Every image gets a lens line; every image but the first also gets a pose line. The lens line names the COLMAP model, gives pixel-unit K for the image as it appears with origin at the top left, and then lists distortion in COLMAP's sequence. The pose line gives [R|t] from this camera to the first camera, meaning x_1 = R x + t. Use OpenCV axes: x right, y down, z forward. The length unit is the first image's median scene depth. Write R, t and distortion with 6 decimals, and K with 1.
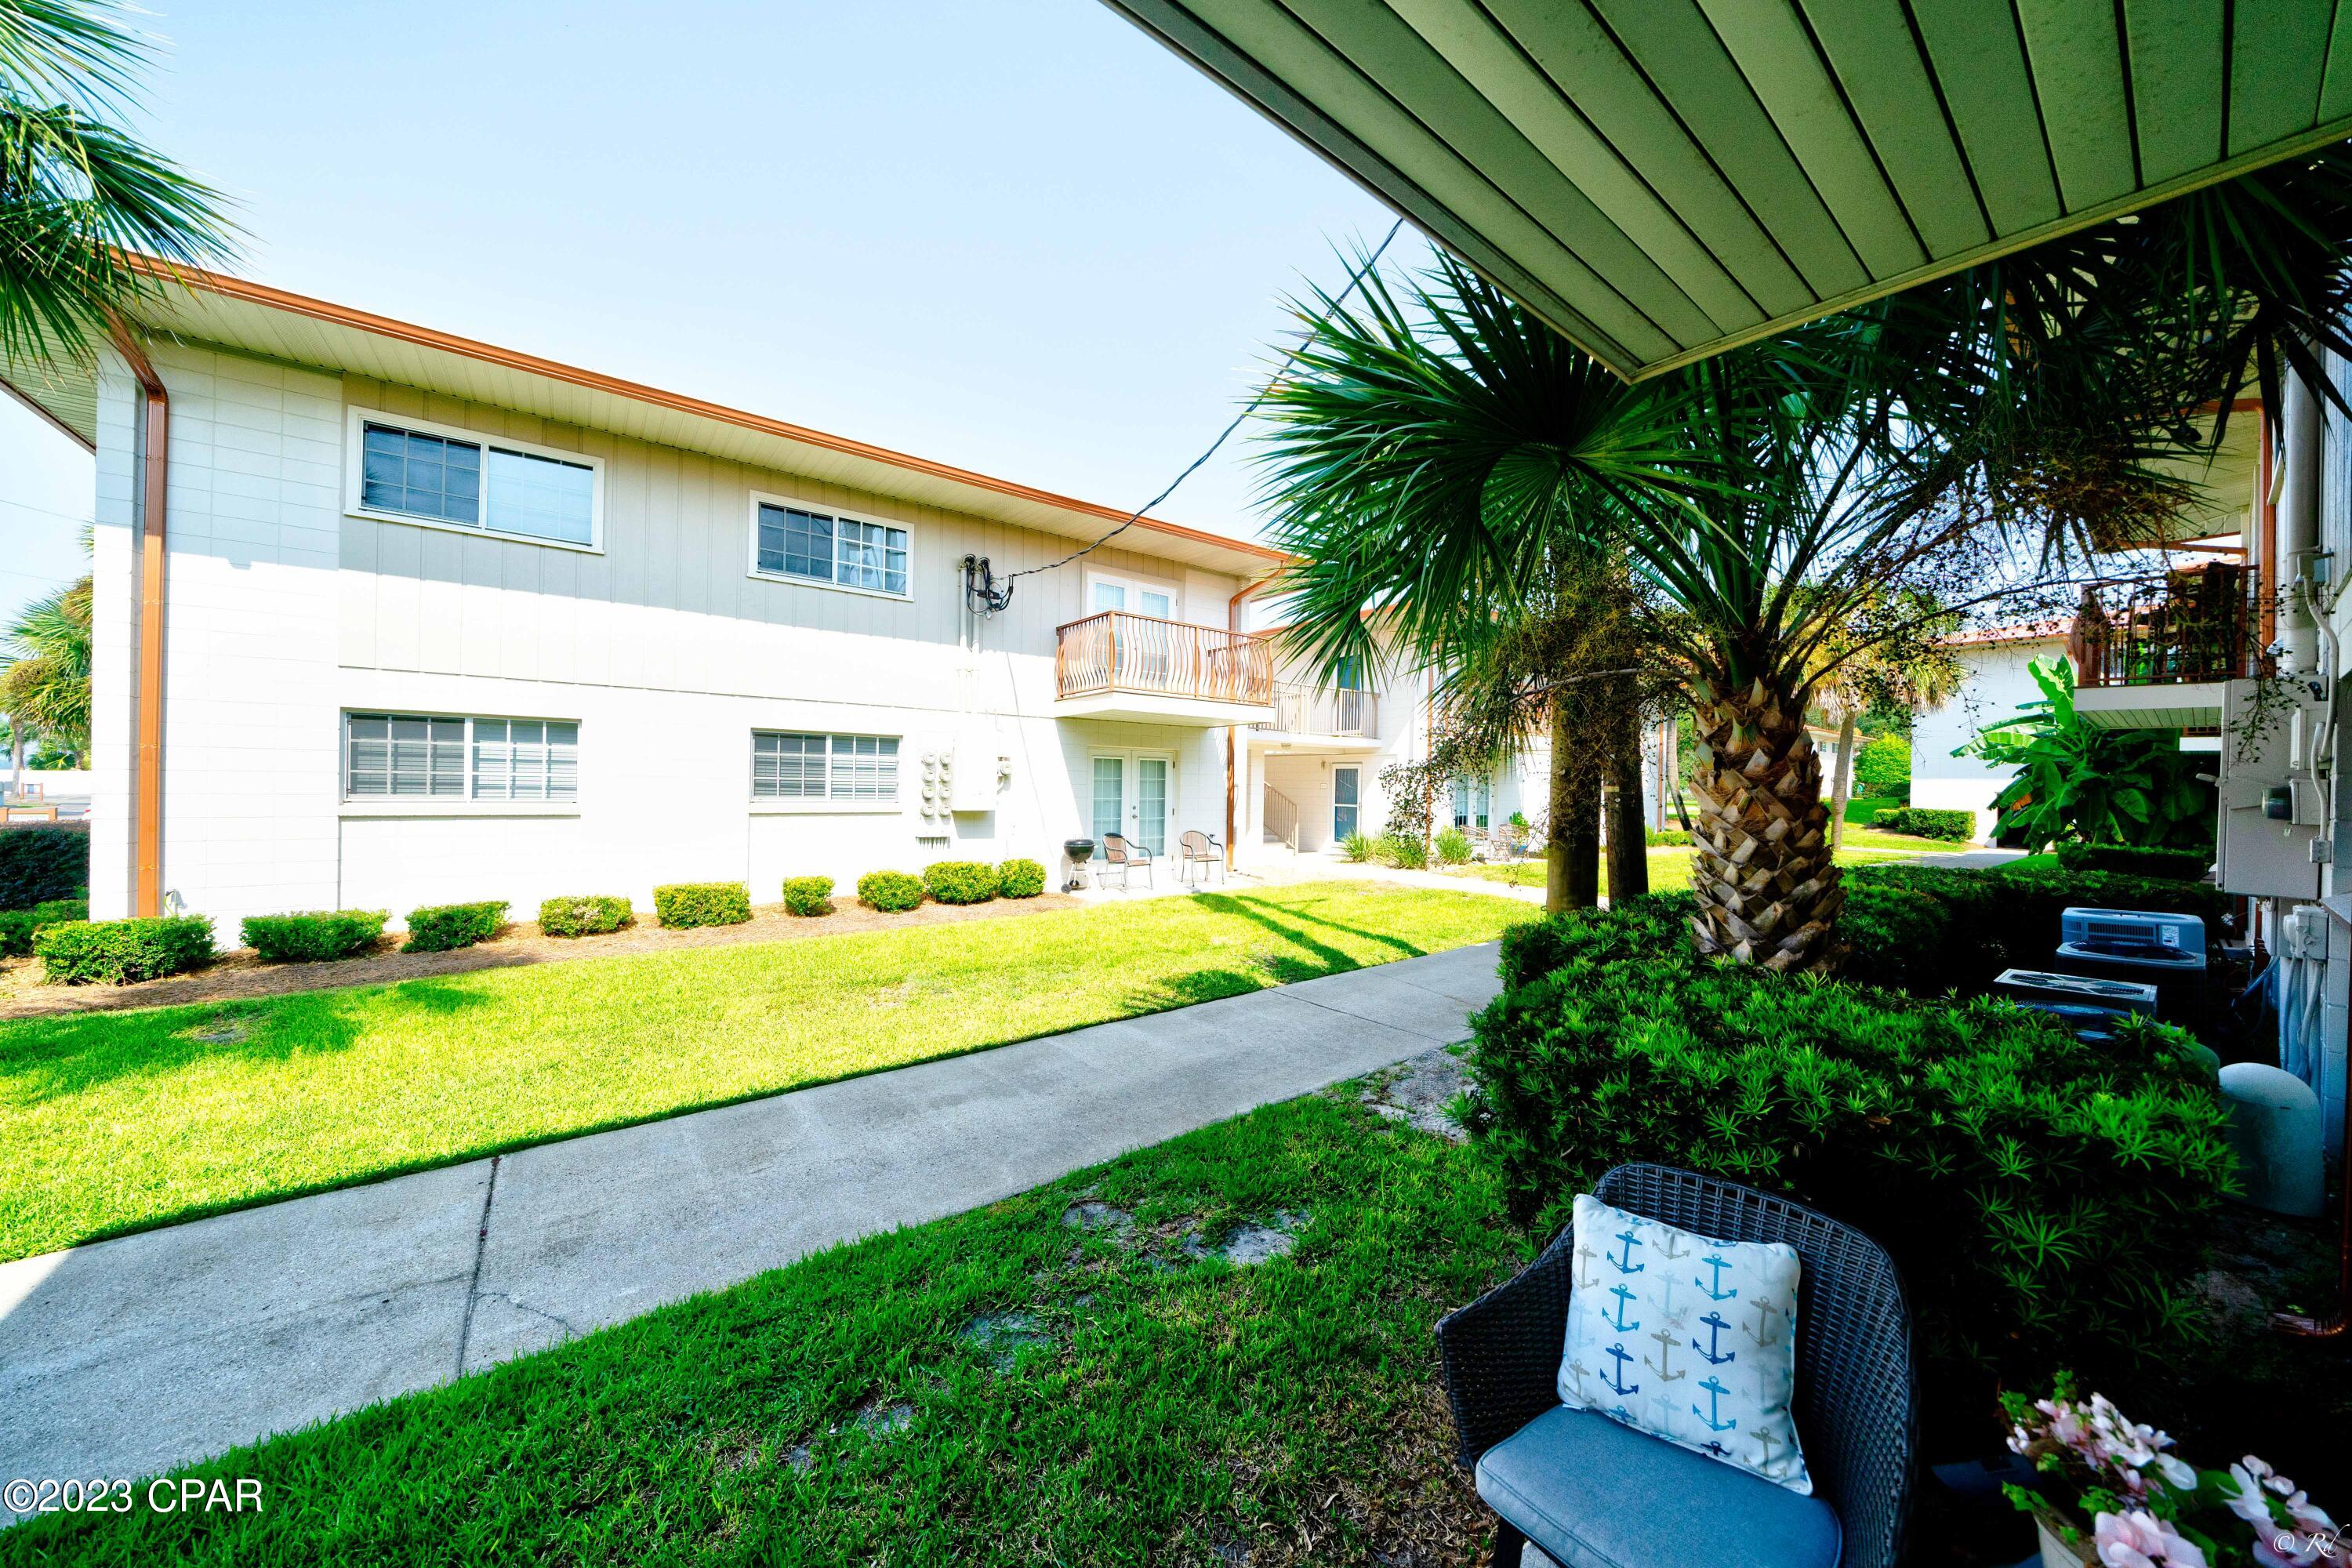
lens RADIAL K [[807.2, 0, 1176.0], [0, 807.2, 784.0], [0, 0, 1]] dist [-0.002032, -0.000136]
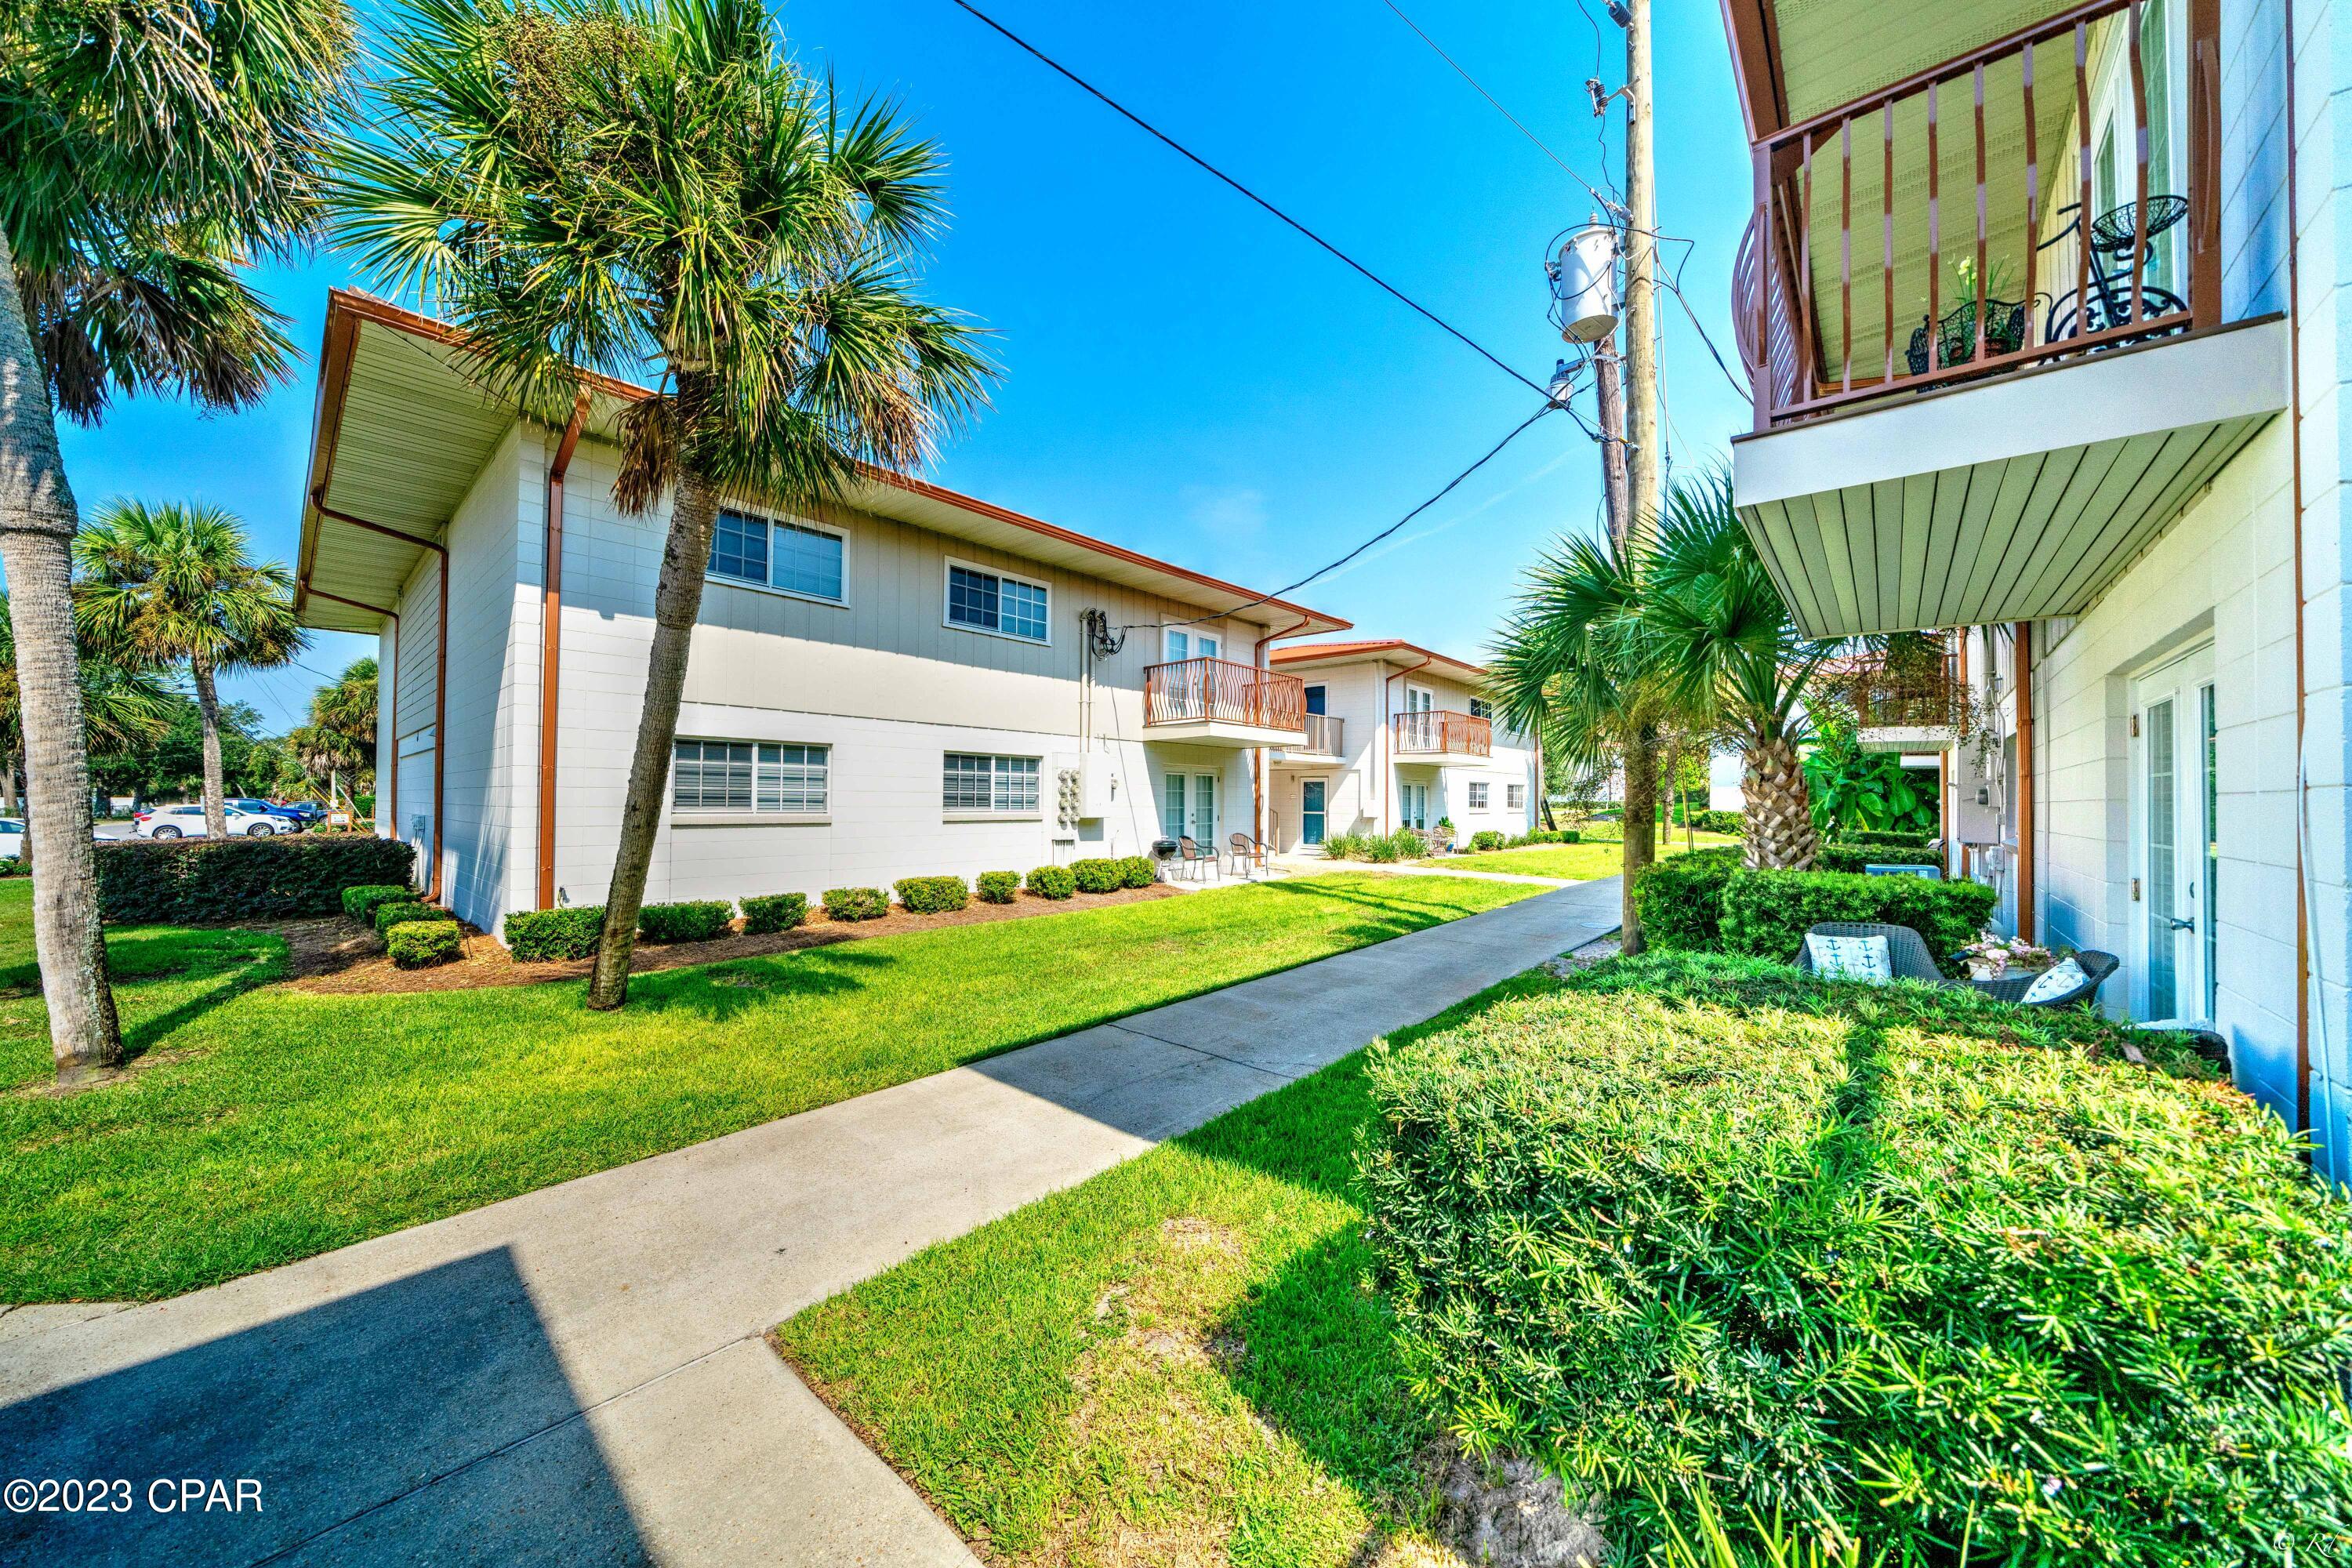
lens RADIAL K [[807.2, 0, 1176.0], [0, 807.2, 784.0], [0, 0, 1]] dist [-0.002032, -0.000136]
pose [[0.983609, -0.005632, 0.180229, -0.511581], [0.008509, 0.999848, -0.015192, 0.002411], [-0.180116, 0.016477, 0.983507, -0.325638]]
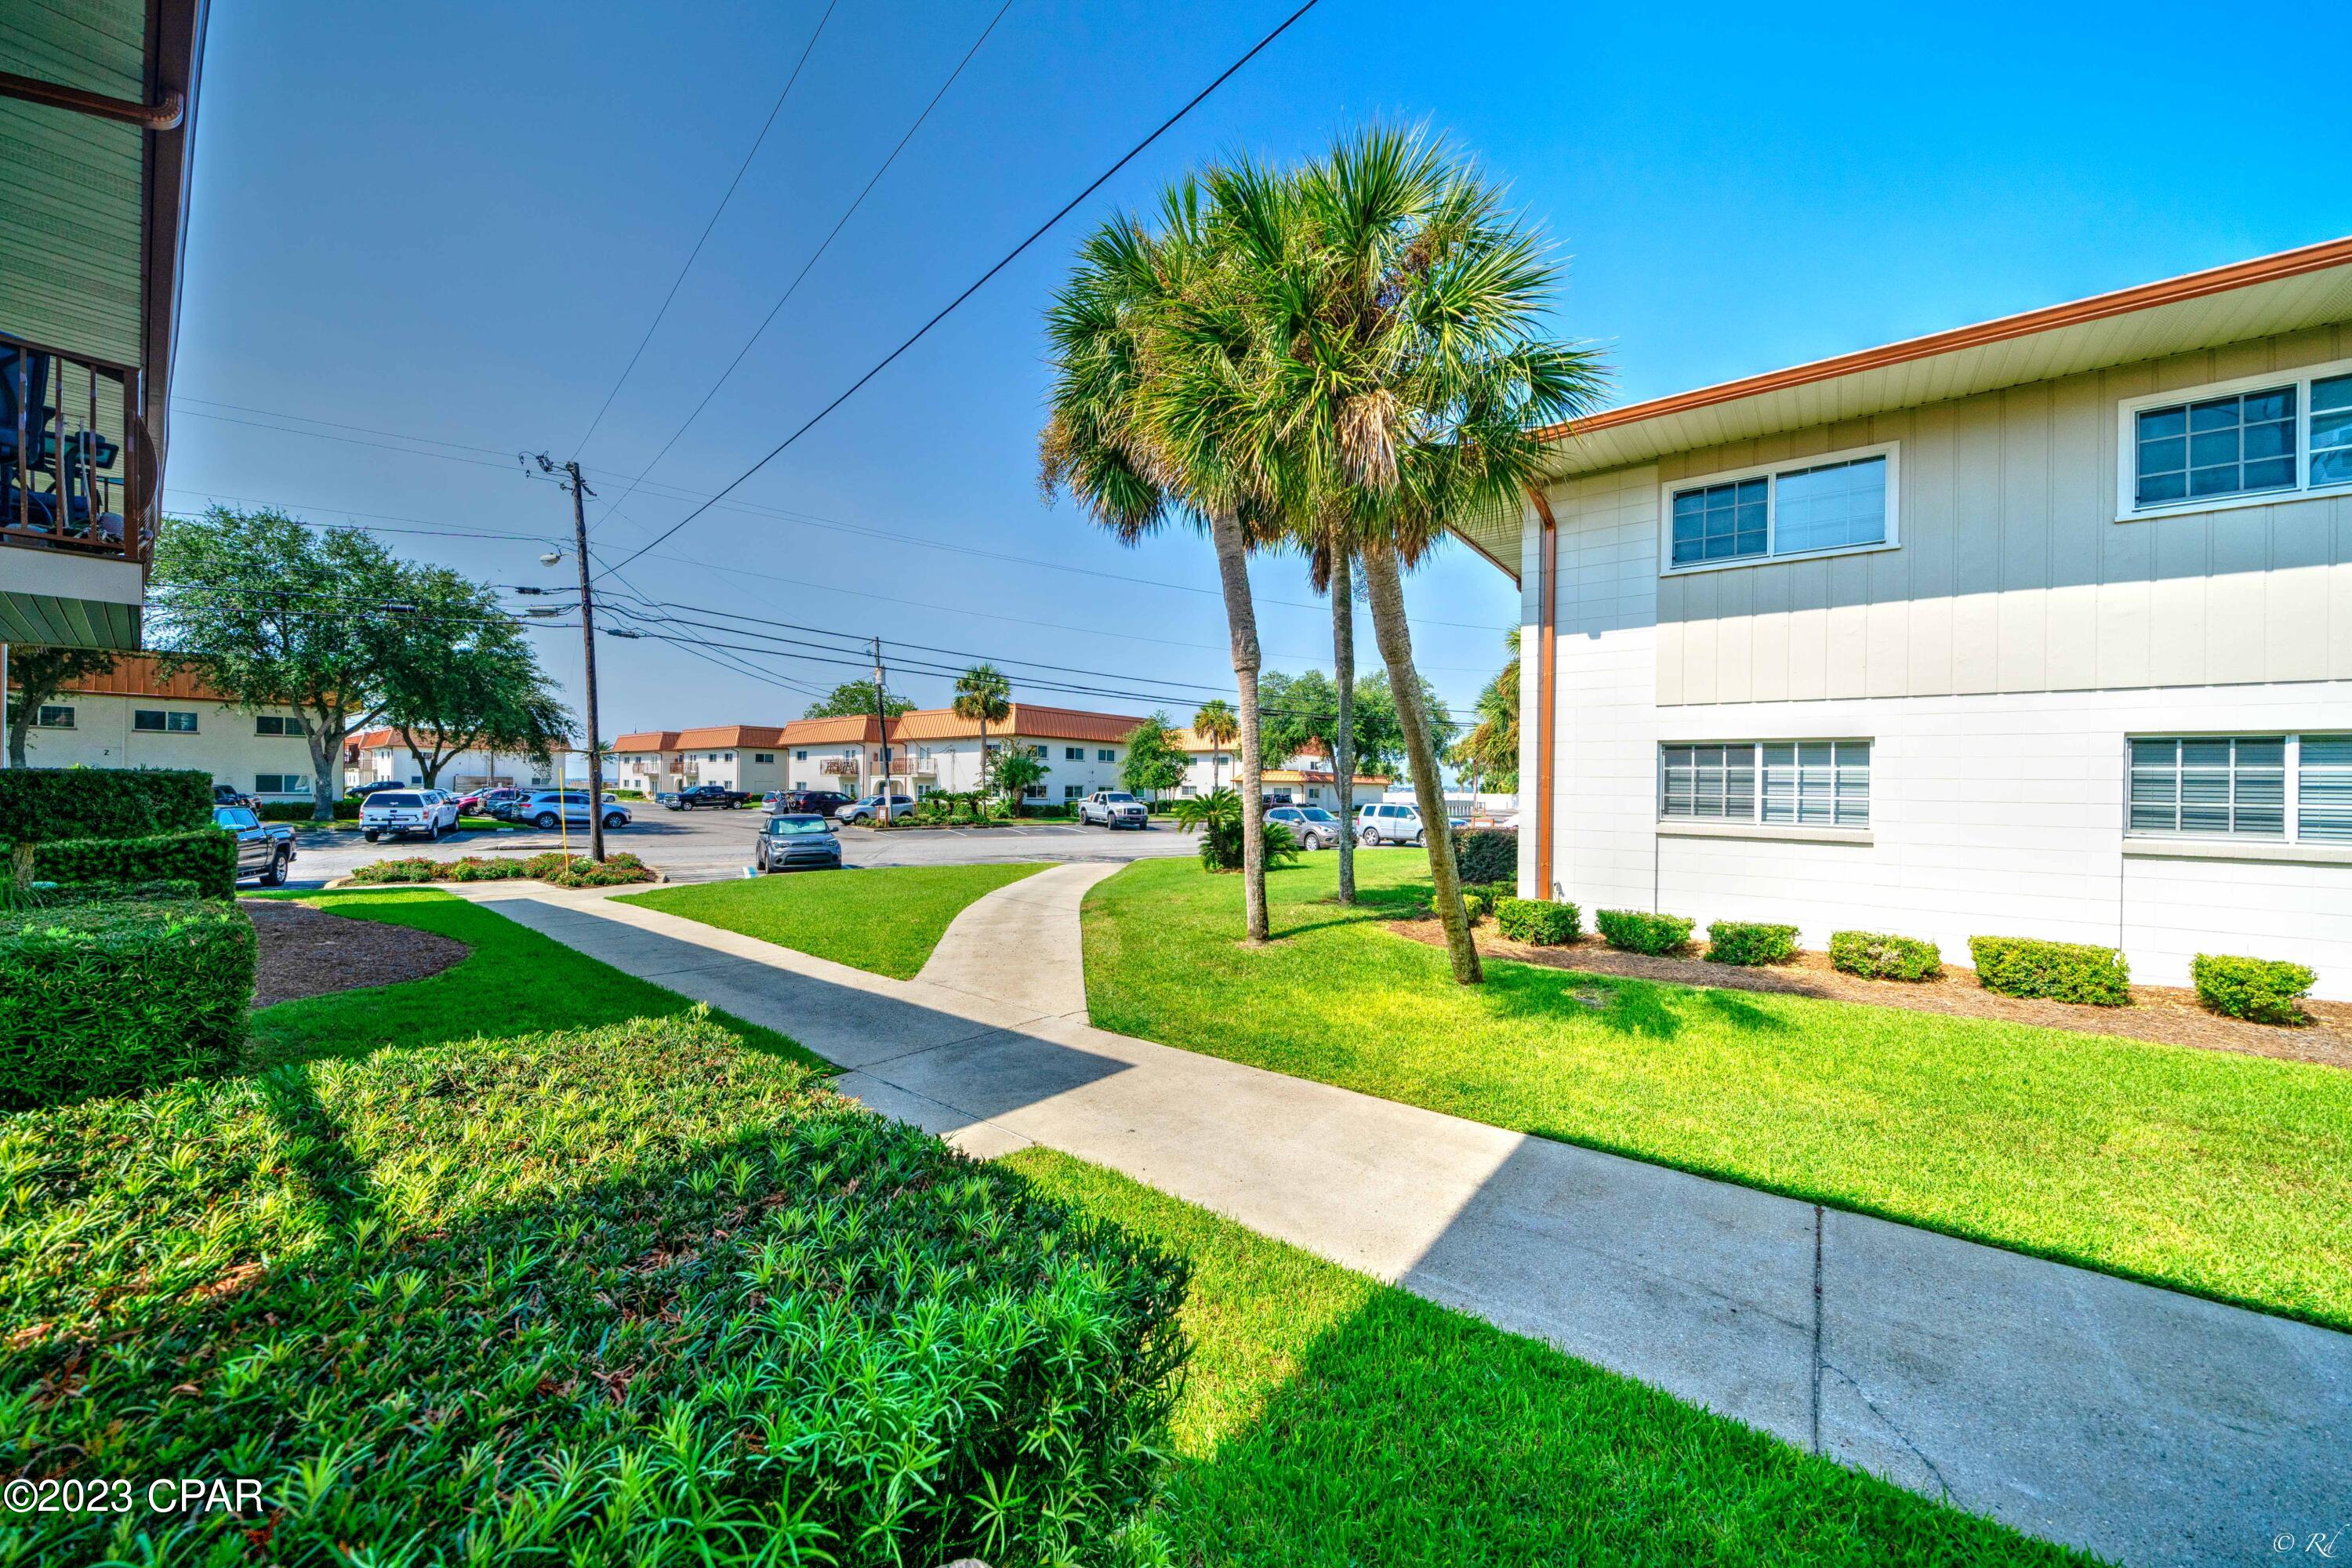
lens RADIAL K [[828.5, 0, 1171.8], [0, 828.5, 780.1], [0, 0, 1]] dist [-0.001431, -0.000180]
pose [[0.251891, -0.018241, -0.967584, -0.045614], [-0.012532, 0.999677, -0.022109, -0.002009], [0.967674, 0.017695, 0.251581, 0.008282]]
